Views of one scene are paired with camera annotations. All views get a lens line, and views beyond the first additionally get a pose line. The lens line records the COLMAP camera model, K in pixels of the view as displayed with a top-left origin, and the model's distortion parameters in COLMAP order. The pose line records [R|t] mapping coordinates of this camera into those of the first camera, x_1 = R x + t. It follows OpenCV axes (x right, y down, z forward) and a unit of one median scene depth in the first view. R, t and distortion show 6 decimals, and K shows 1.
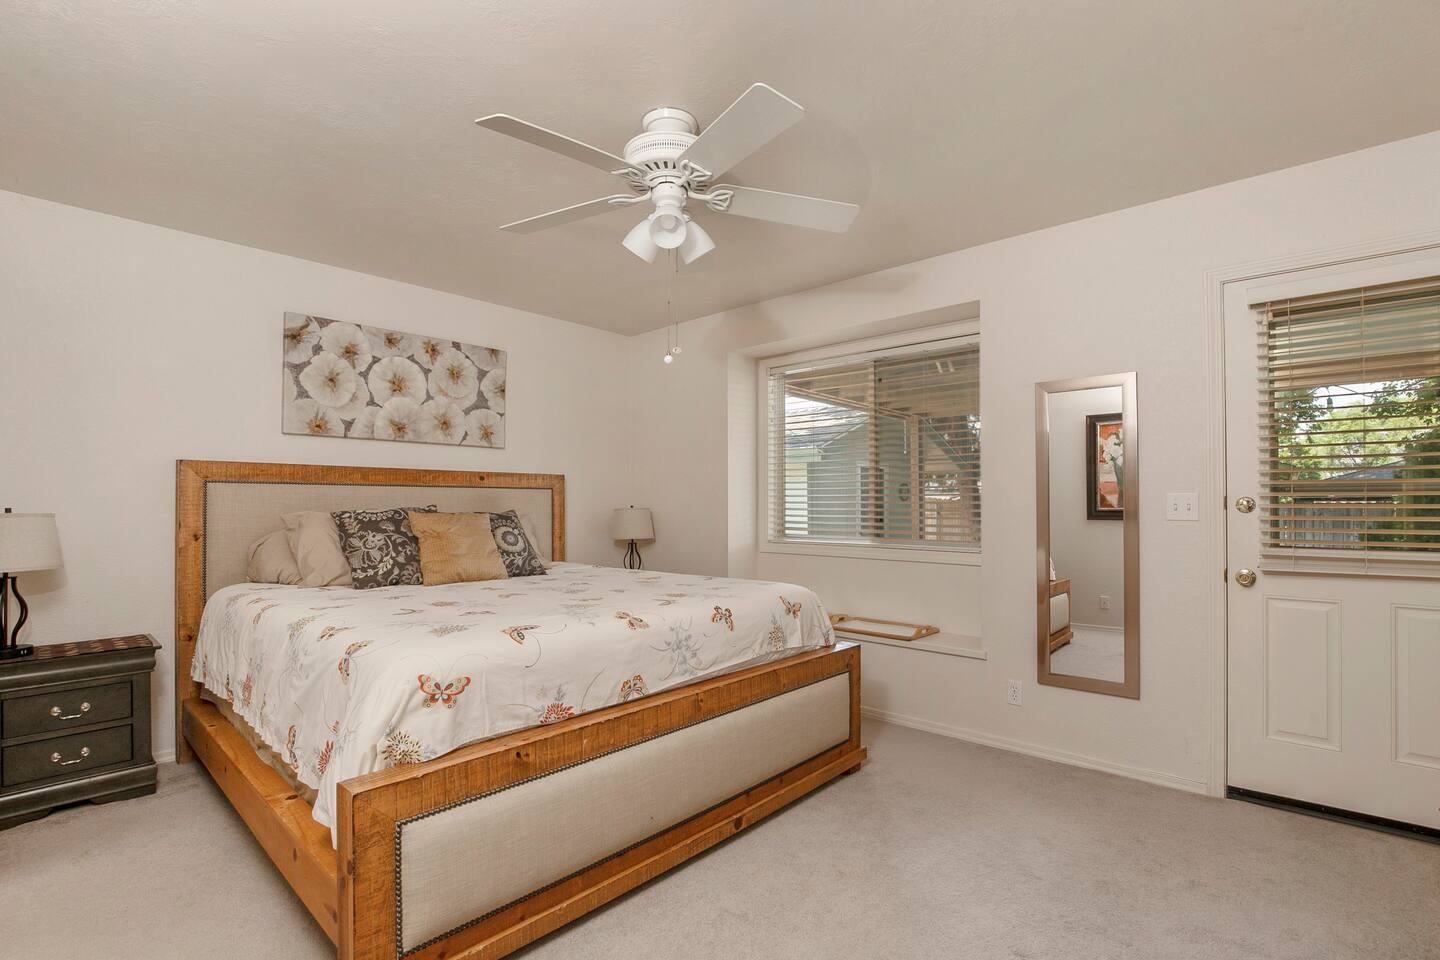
lens RADIAL K [[671.7, 0, 718.8], [0, 671.7, 490.5], [0, 0, 1]] dist [-0.020924, 0.000284]
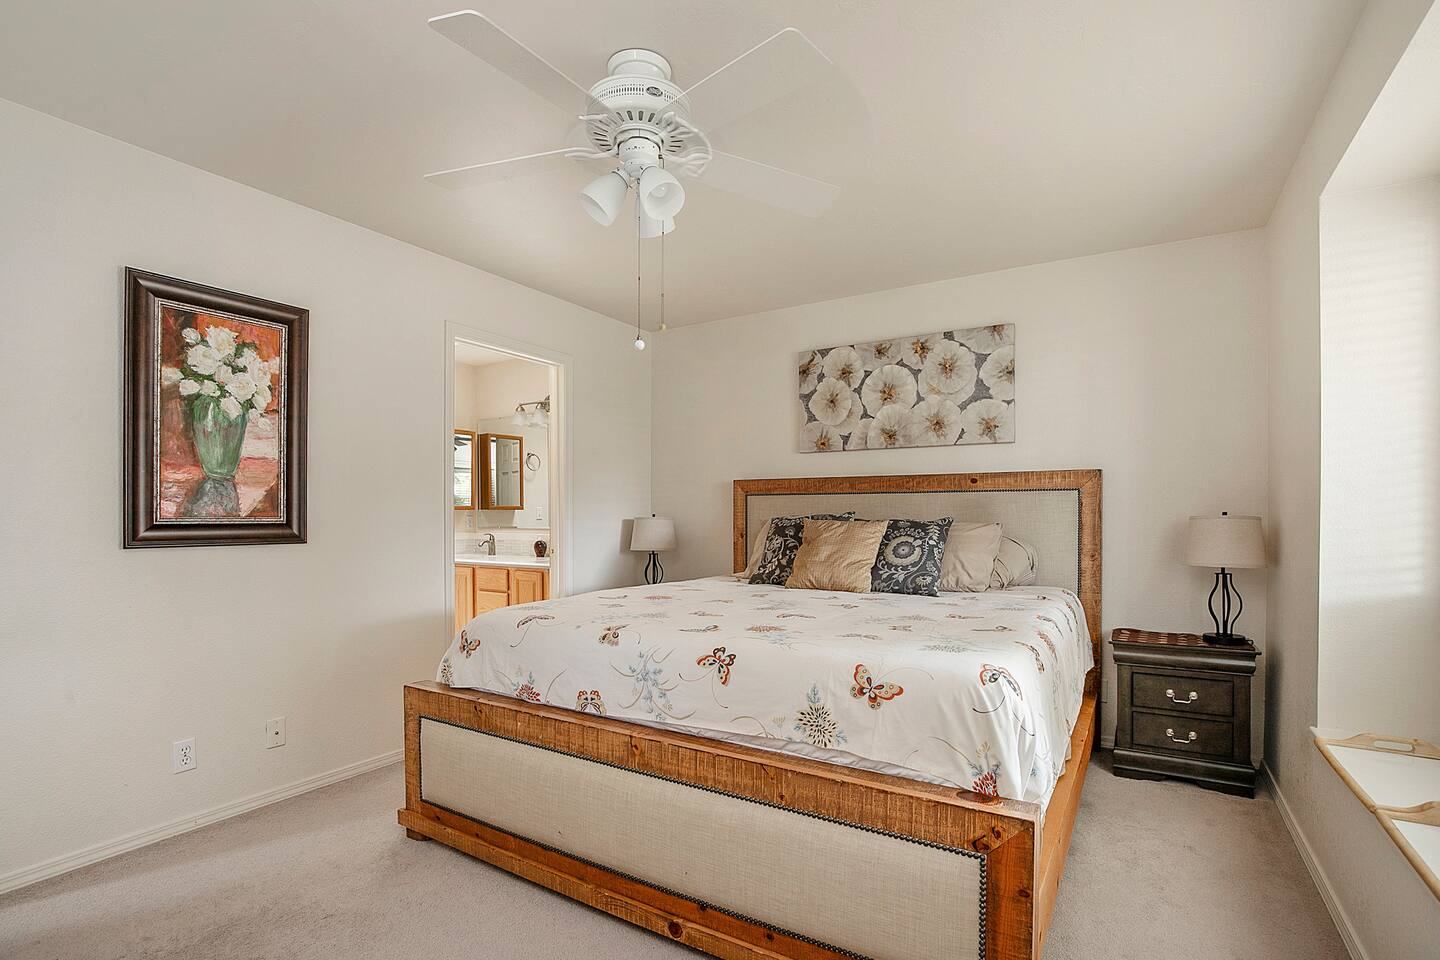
lens RADIAL K [[671.7, 0, 709.7], [0, 671.7, 515.3], [0, 0, 1]] dist [-0.020924, 0.000284]
pose [[0.186148, 0.004892, -0.982510, 0.486970], [0.024221, 0.999661, 0.009567, 0.011079], [0.982223, -0.025578, 0.185966, 0.565067]]
